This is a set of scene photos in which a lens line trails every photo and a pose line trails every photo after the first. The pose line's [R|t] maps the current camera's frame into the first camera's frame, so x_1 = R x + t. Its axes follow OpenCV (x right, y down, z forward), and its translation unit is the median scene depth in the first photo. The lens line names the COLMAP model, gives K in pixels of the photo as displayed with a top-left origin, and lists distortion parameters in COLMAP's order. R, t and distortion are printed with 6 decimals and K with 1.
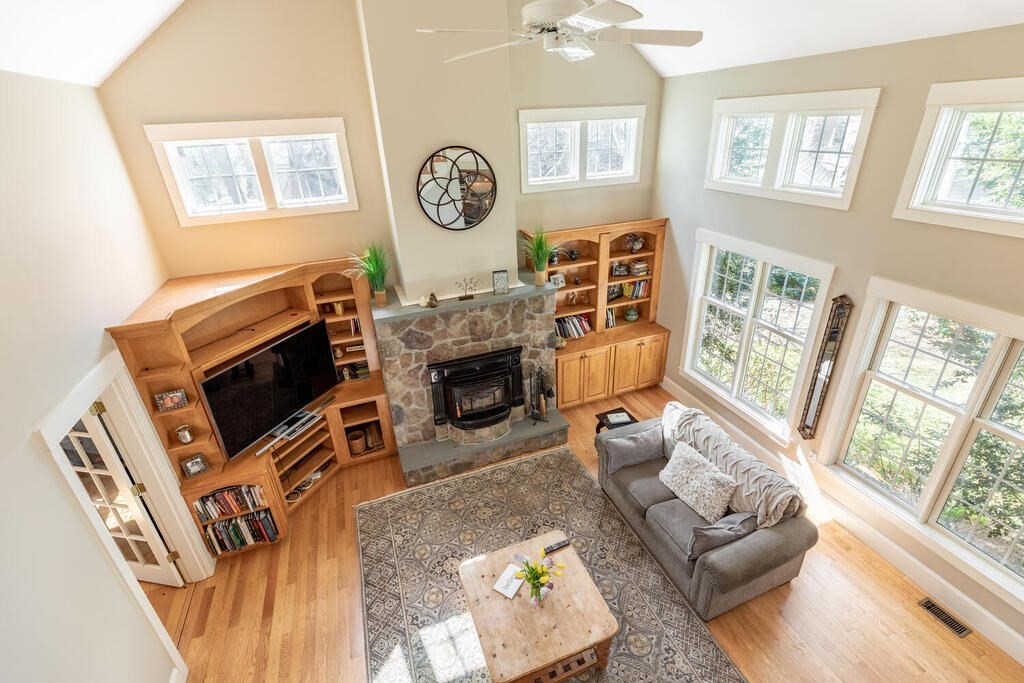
lens RADIAL K [[452.0, 0, 514.6], [0, 452.0, 339.4], [0, 0, 1]] dist [0.003246, 0.000108]
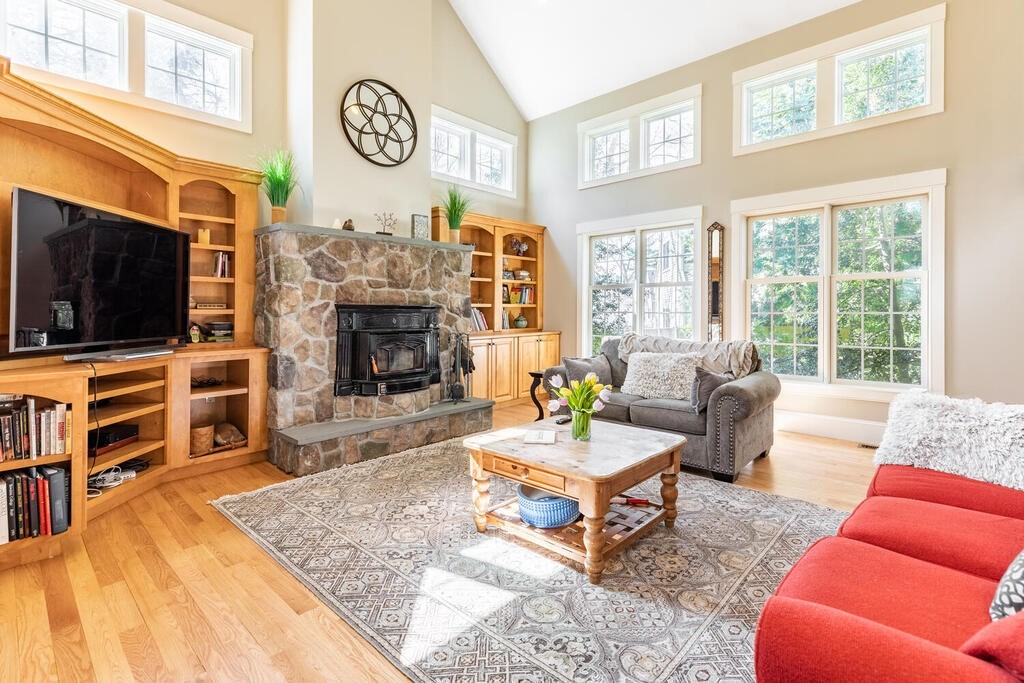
lens RADIAL K [[482.9, 0, 511.2], [0, 482.9, 335.6], [0, 0, 1]] dist [0.001338, -0.000474]
pose [[0.893982, 0.037821, 0.446505, -0.287000], [0.157343, 0.906491, -0.391813, 0.474720], [-0.419572, 0.420528, 0.804435, 0.210216]]
